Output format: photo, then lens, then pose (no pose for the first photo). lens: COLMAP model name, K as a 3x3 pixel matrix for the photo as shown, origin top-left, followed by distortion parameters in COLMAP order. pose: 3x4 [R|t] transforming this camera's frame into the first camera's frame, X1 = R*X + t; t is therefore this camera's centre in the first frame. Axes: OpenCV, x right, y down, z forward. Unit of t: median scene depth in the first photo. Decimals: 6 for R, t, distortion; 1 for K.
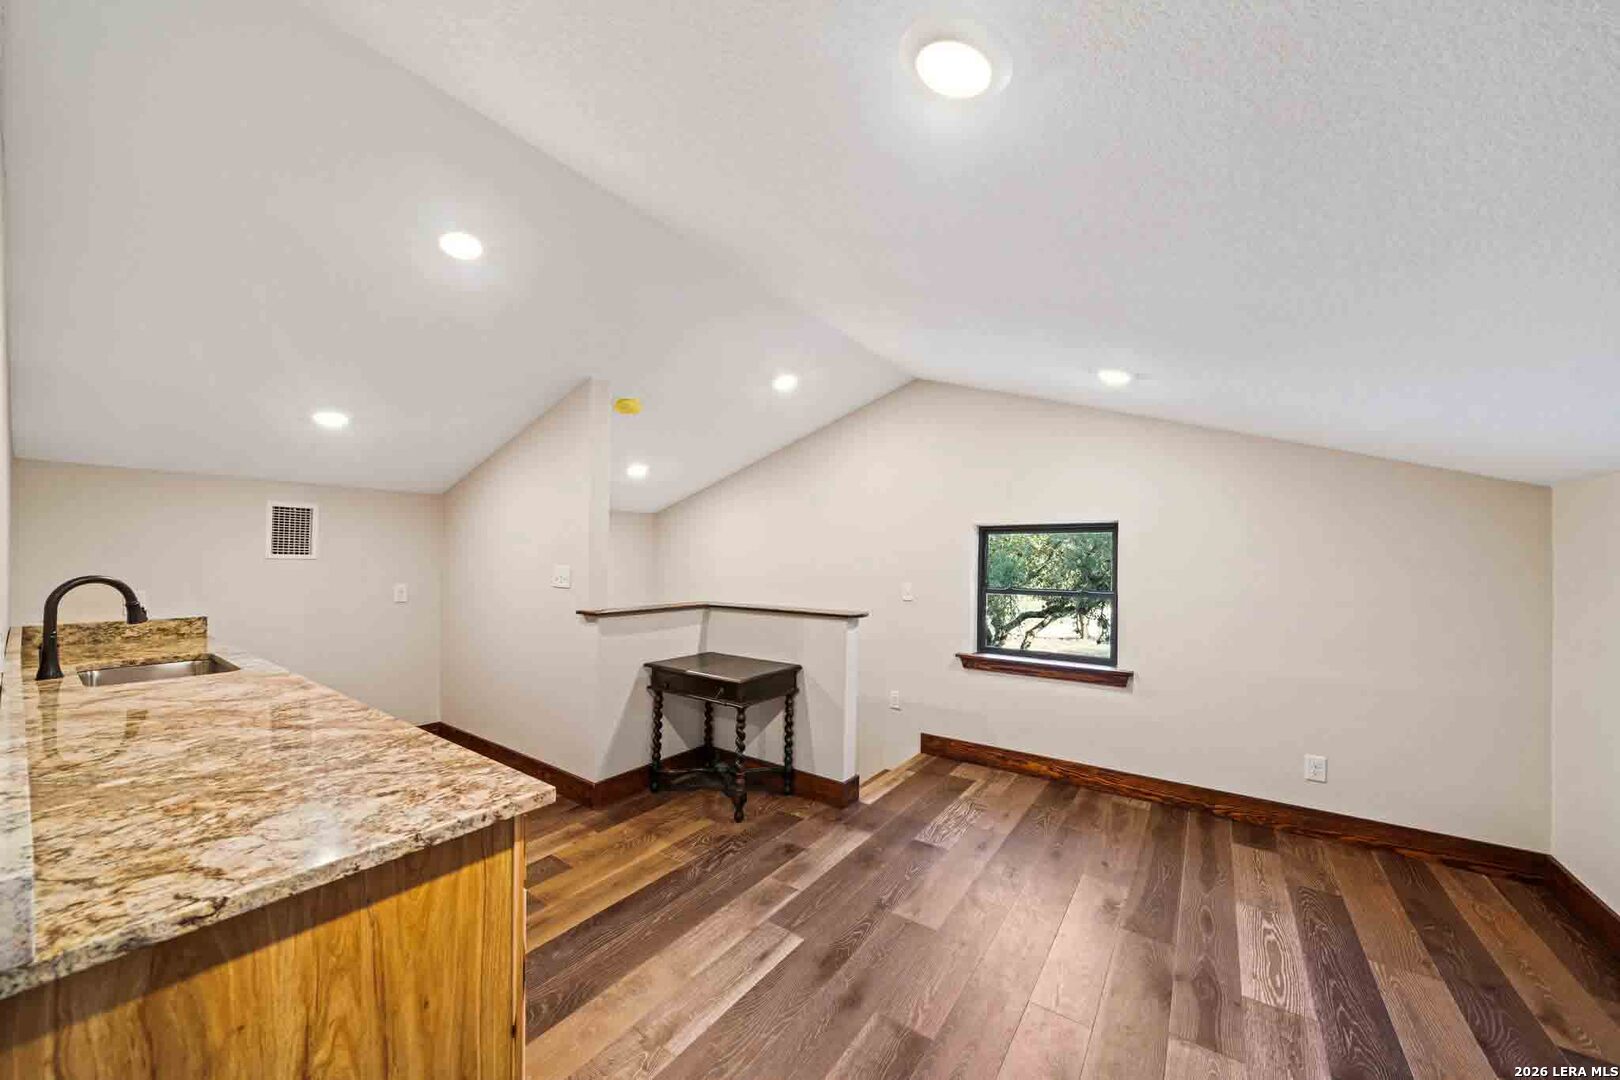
lens RADIAL K [[563.2, 0, 811.8], [0, 563.2, 561.6], [0, 0, 1]] dist [-0.000172, -0.000007]
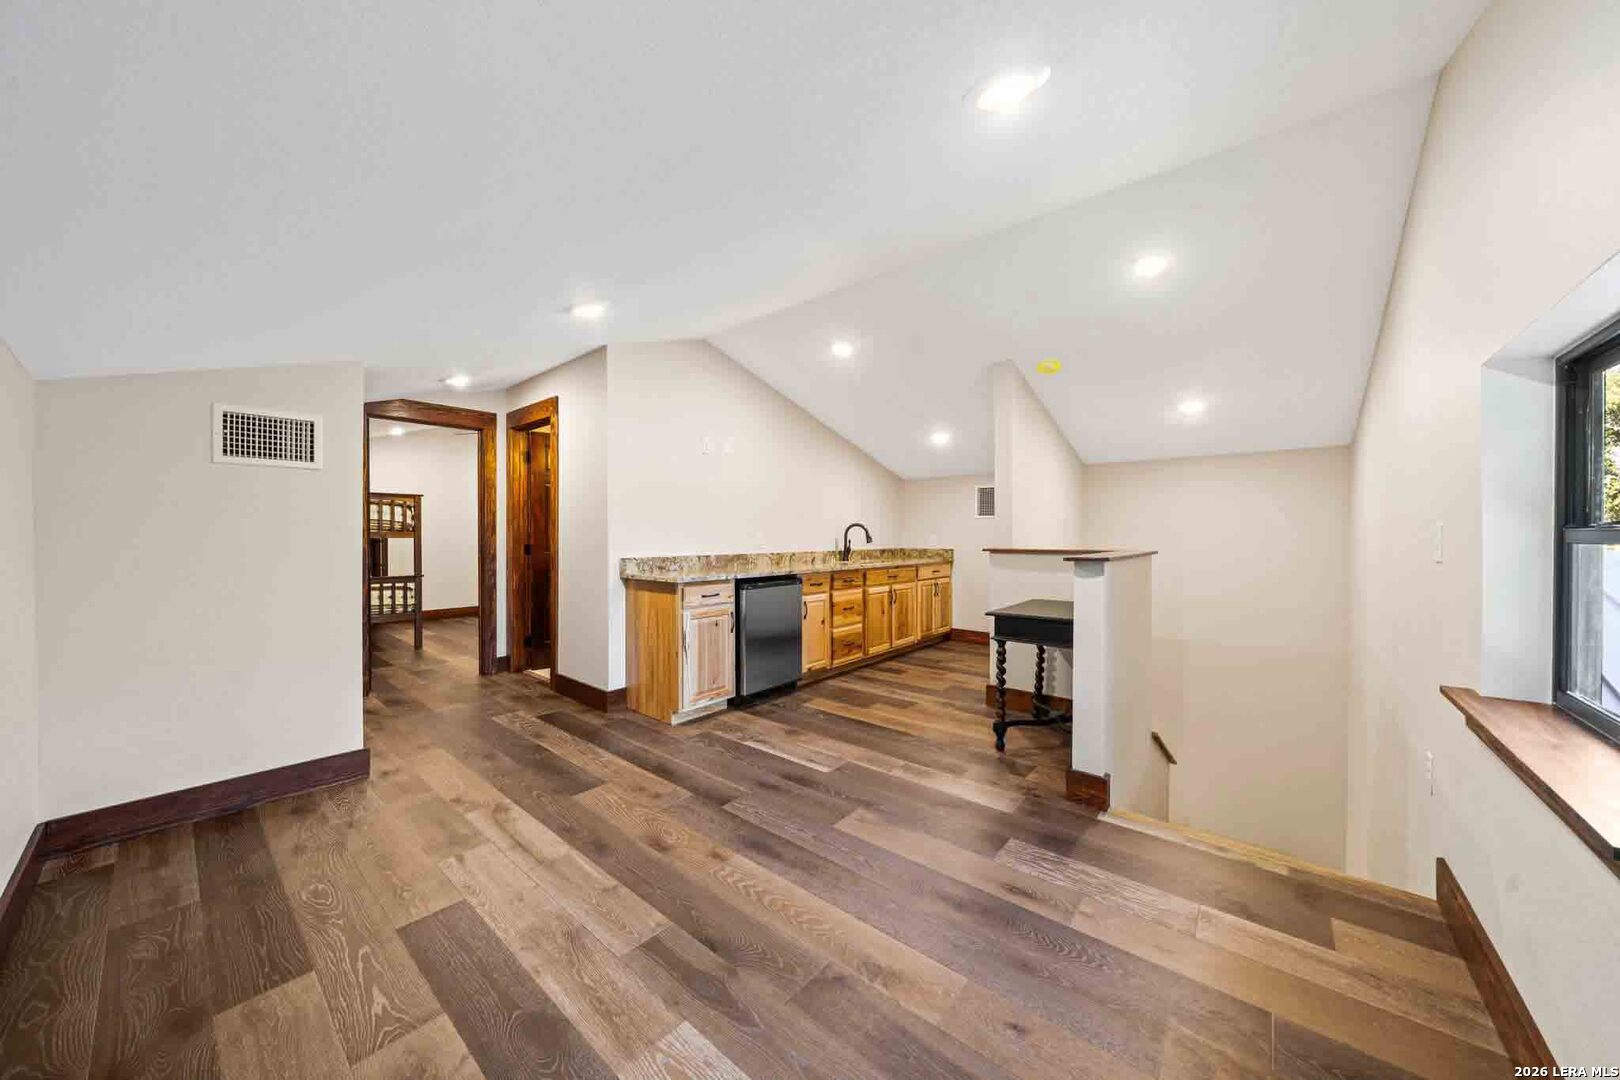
lens RADIAL K [[543.9, 0, 815.8], [0, 543.9, 531.5], [0, 0, 1]] dist [-0.001474, -0.000062]
pose [[-0.079185, -0.017856, -0.996700, 1.168294], [0.001834, 0.999835, -0.018058, 0.101781], [0.996858, -0.003258, -0.079139, 0.968728]]
